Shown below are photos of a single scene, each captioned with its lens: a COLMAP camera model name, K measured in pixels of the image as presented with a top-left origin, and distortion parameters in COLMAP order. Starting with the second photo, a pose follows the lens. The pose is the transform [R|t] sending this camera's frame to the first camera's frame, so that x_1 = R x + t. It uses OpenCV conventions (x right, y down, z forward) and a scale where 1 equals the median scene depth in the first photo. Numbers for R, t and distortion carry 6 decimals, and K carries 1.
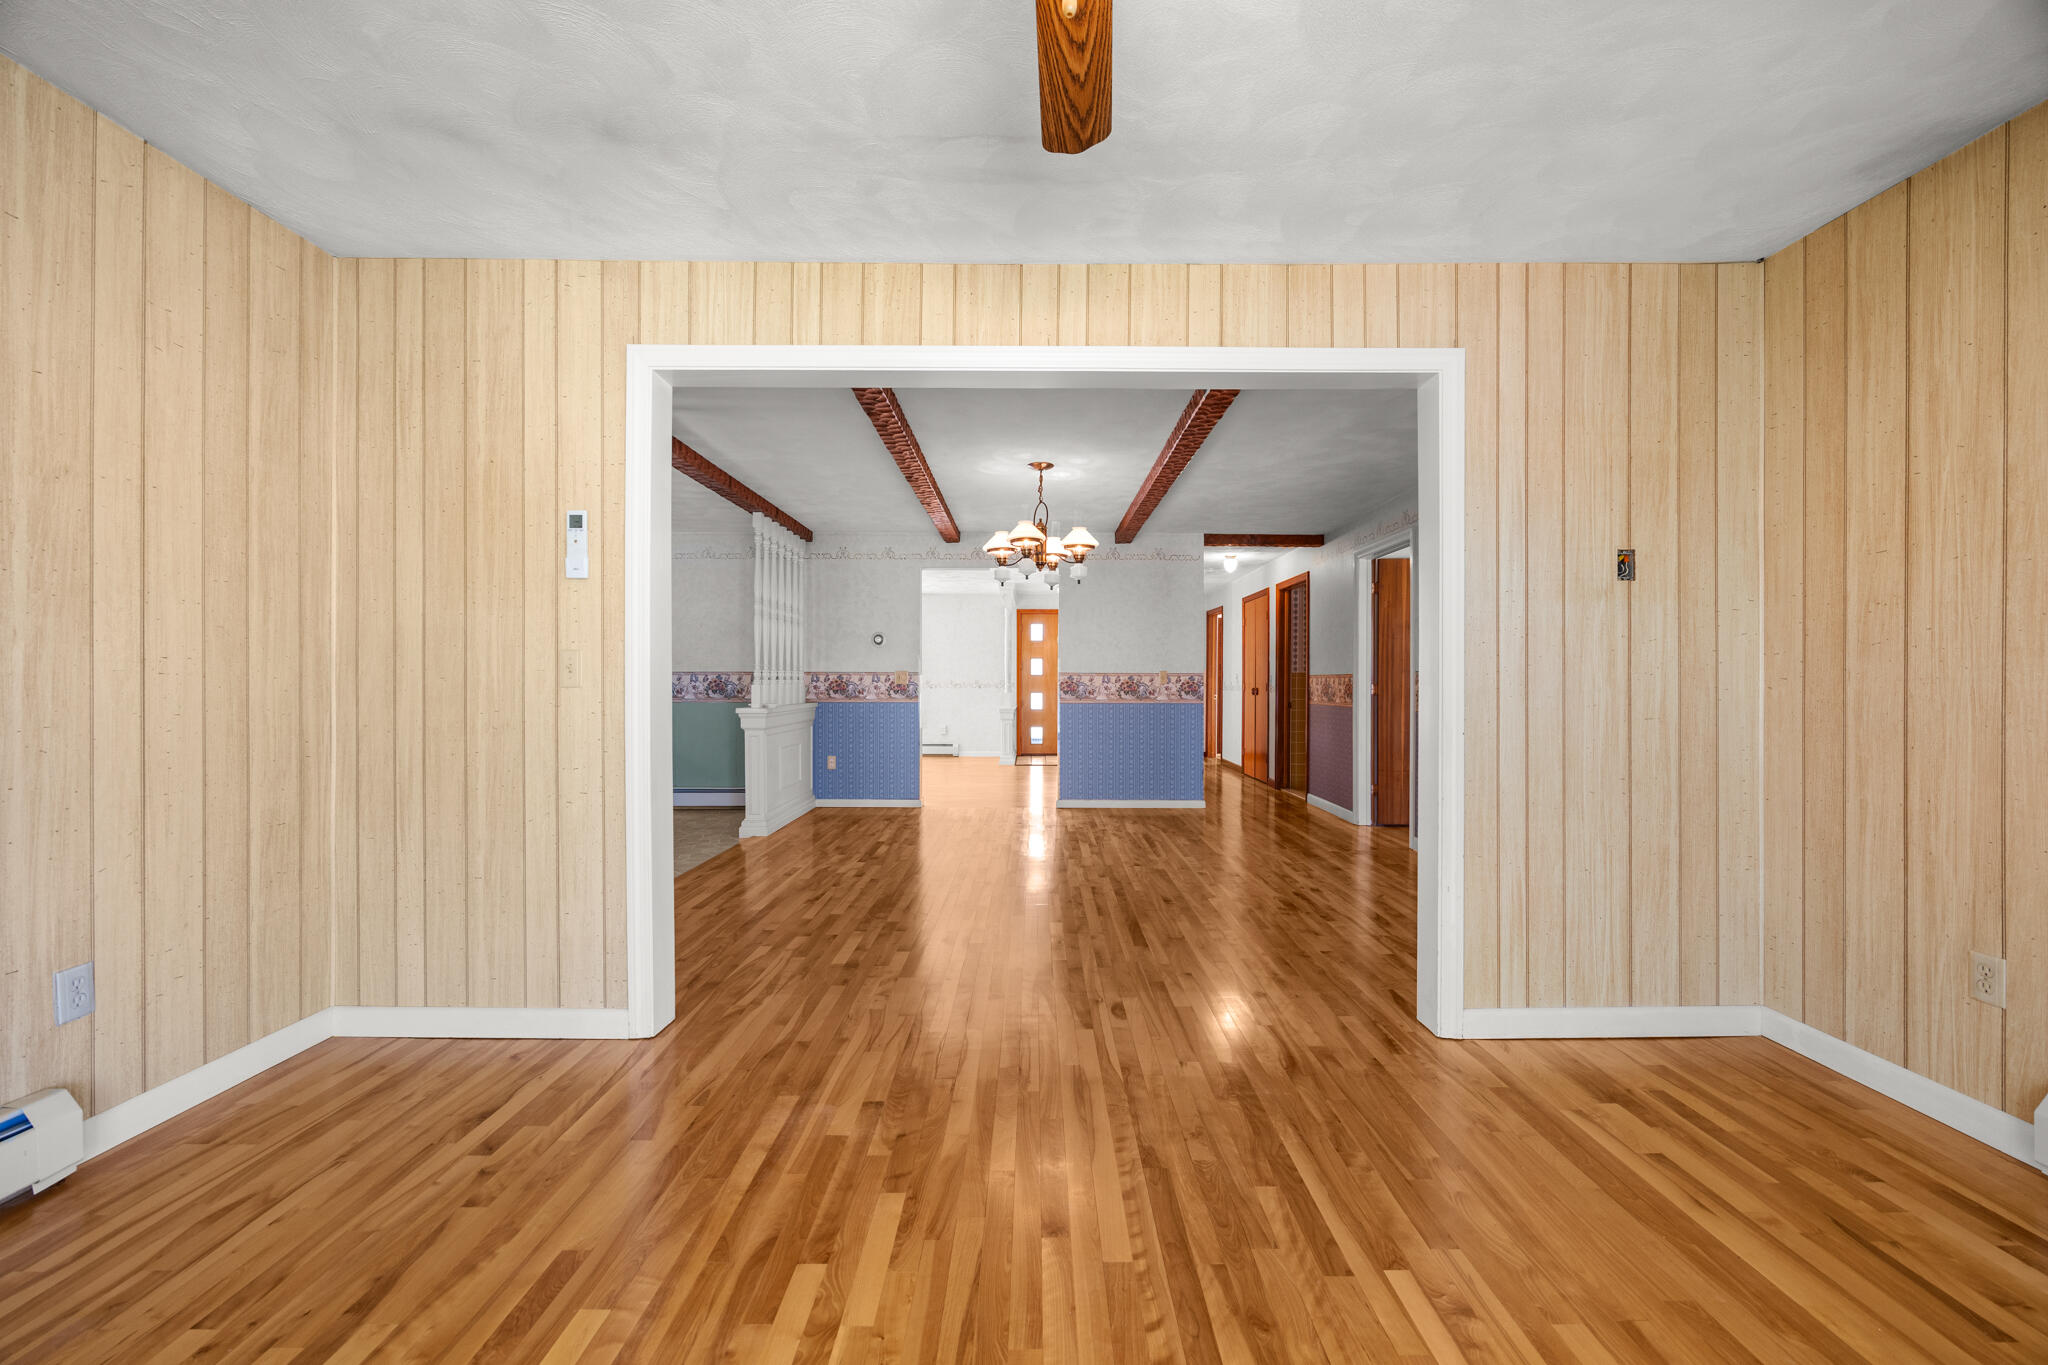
lens RADIAL K [[786.6, 0, 1054.9], [0, 786.6, 681.4], [0, 0, 1]] dist [-0.004084, 0.001478]
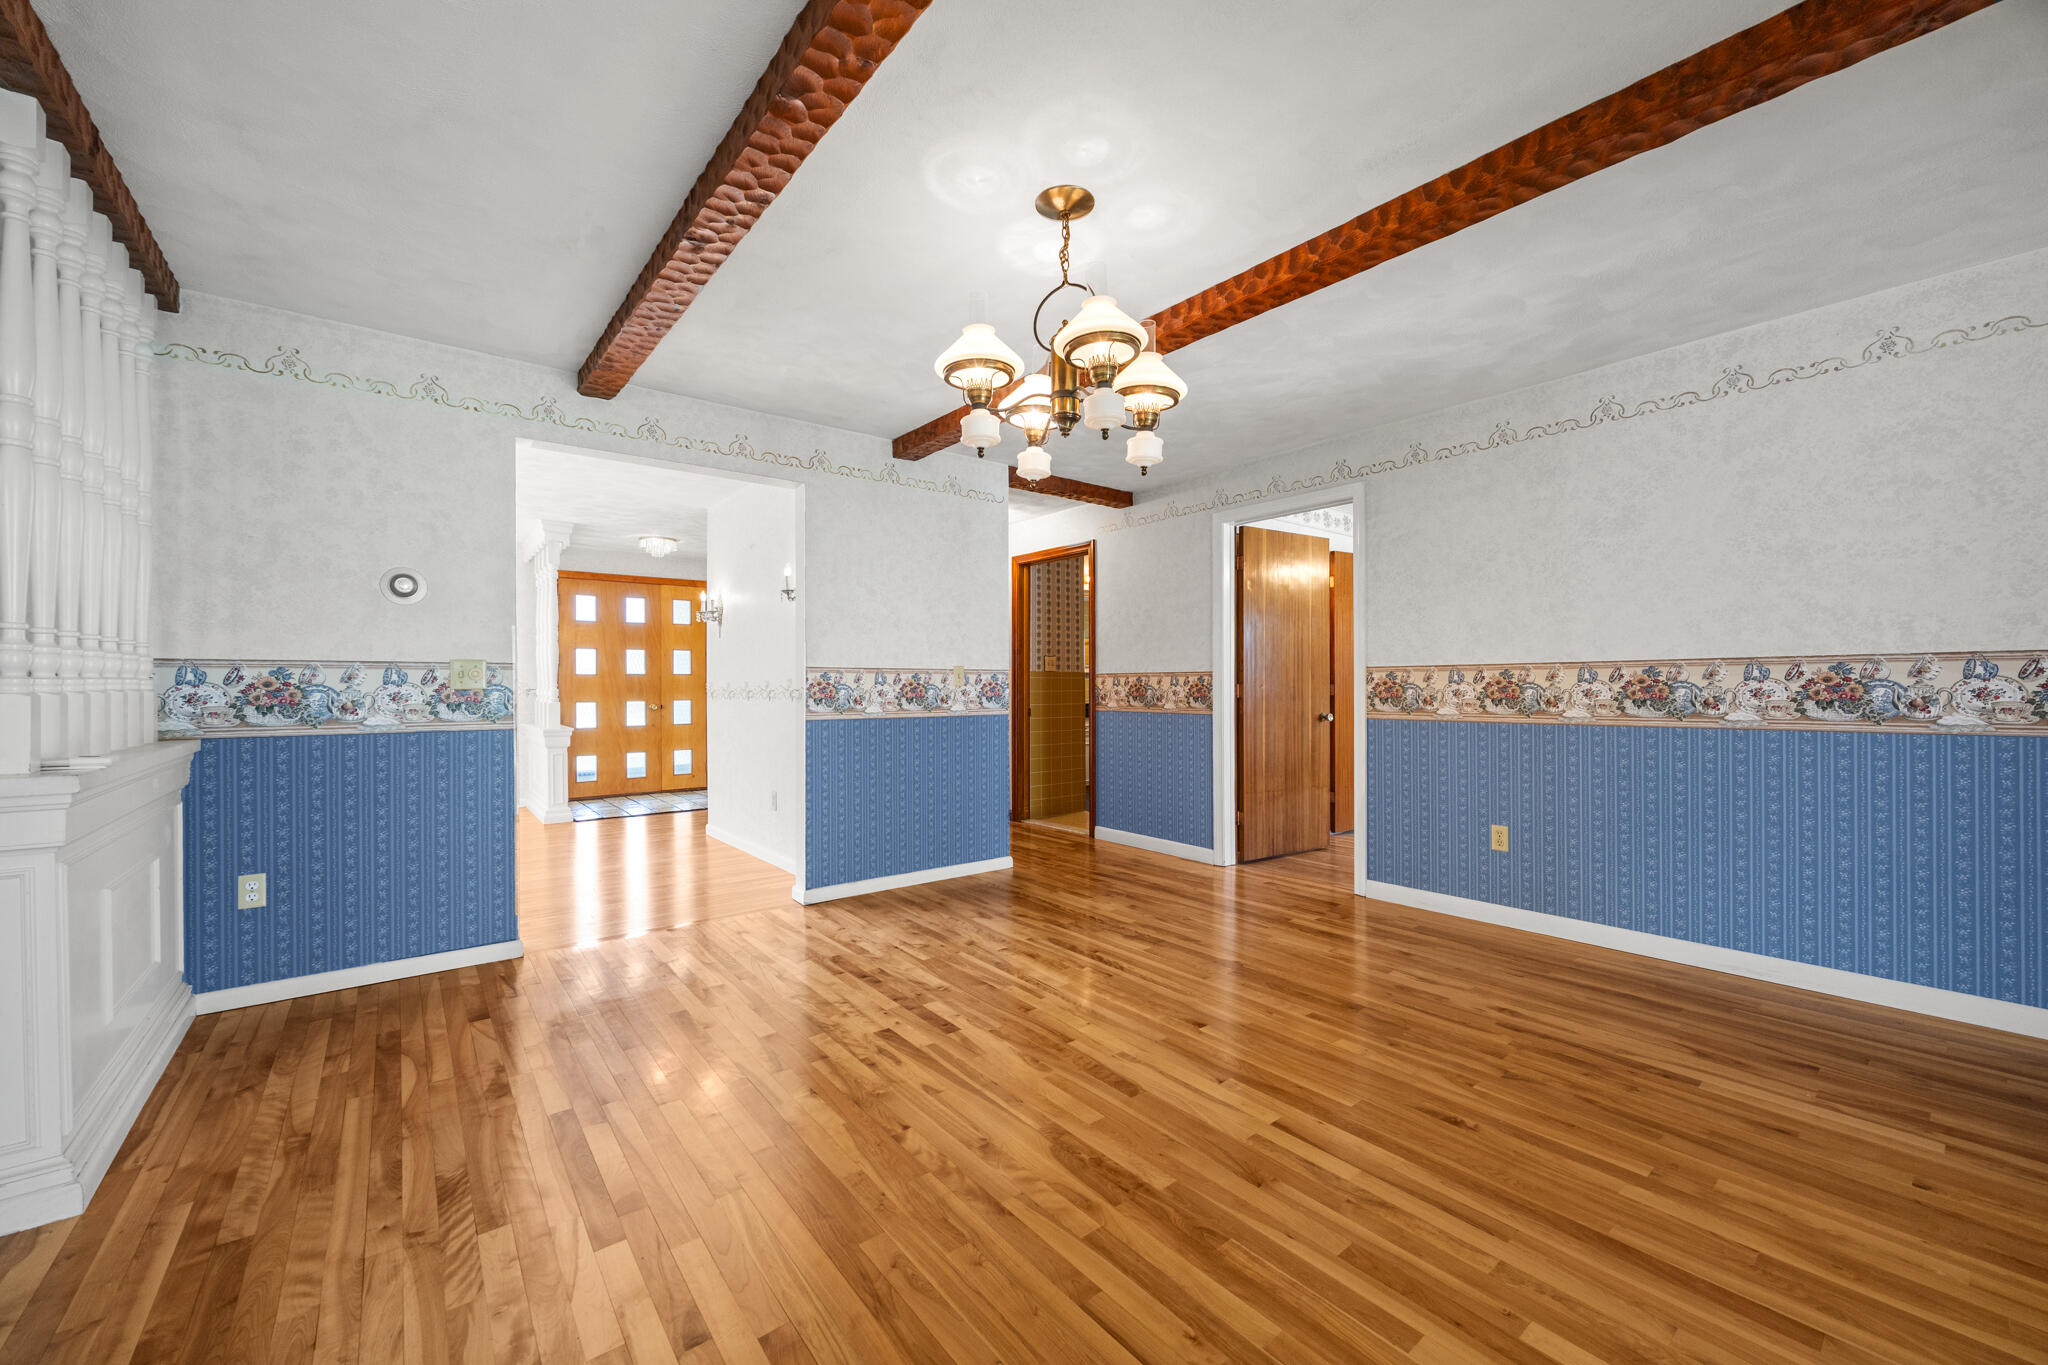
lens RADIAL K [[786.6, 0, 1031.7], [0, 786.6, 685.5], [0, 0, 1]] dist [-0.004084, 0.001478]
pose [[0.791564, -0.005104, 0.611065, -0.214393], [0.004666, 0.999986, 0.002308, 0.001848], [-0.611069, 0.001024, 0.791577, 0.452027]]
